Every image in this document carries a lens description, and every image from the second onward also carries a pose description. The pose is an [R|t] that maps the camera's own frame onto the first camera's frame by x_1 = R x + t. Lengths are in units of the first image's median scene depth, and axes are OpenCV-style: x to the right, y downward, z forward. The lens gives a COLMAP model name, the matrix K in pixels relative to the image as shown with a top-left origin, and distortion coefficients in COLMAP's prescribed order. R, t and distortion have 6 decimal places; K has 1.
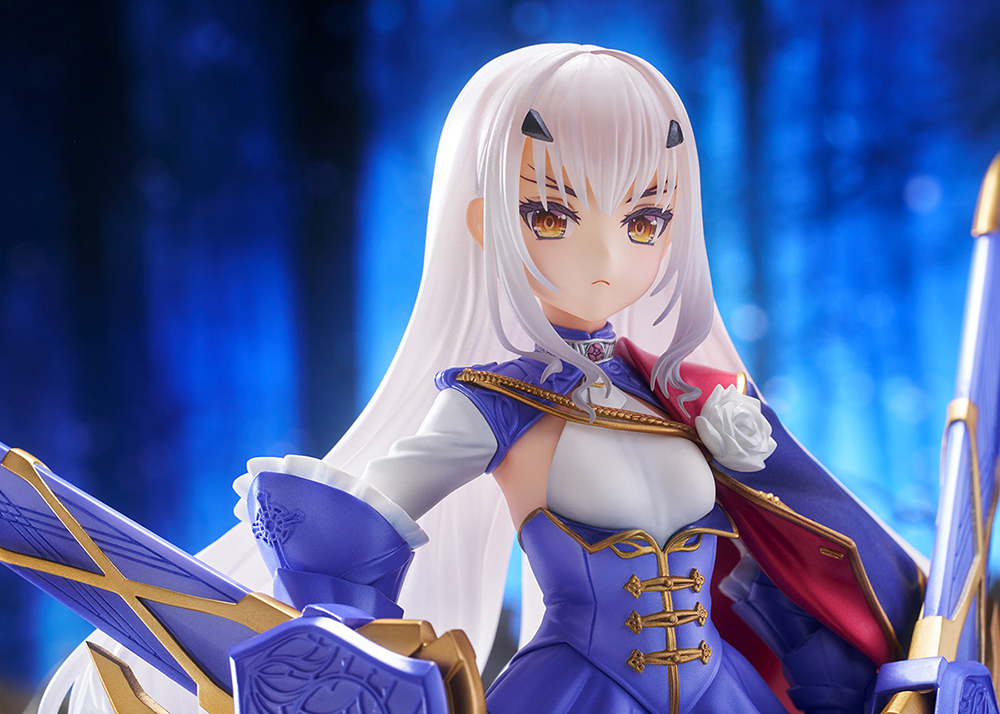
lens RADIAL K [[3145.1, 0, 500.0], [0, 3145.1, 357.0], [0, 0, 1]] dist [0.022287, 0.050085]
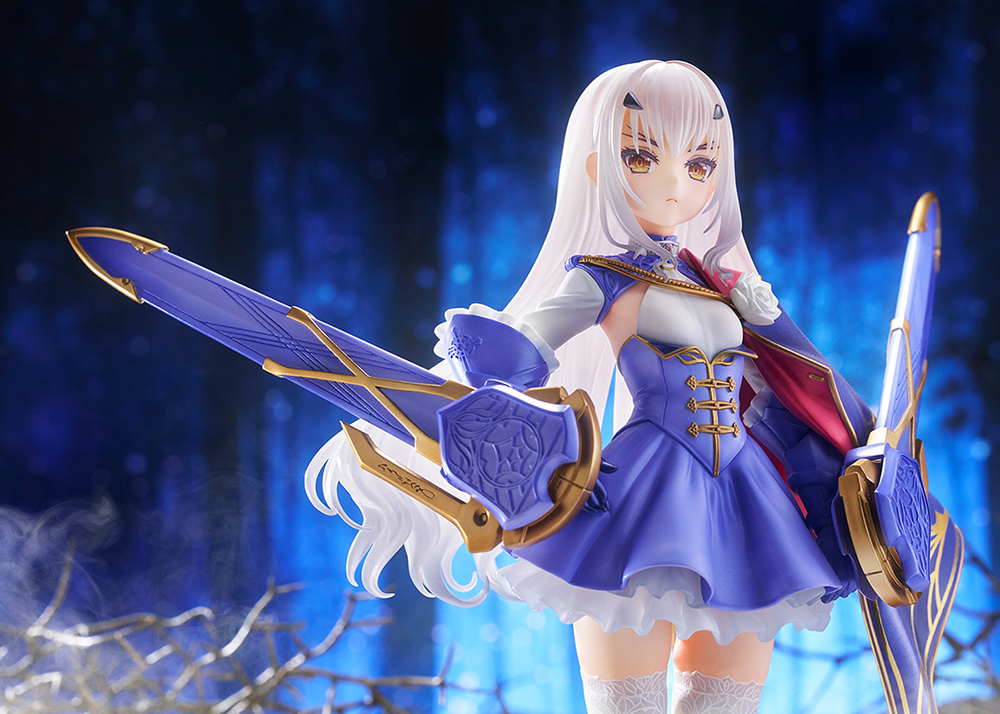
lens RADIAL K [[2949.2, 0, 500.0], [0, 2949.2, 357.0], [0, 0, 1]] dist [-0.066596, 0.201893]
pose [[0.999831, 0.018268, 0.002072, -0.056148], [-0.017710, 0.987256, -0.158153, 0.291043], [-0.004935, 0.158090, 0.987412, -0.456020]]
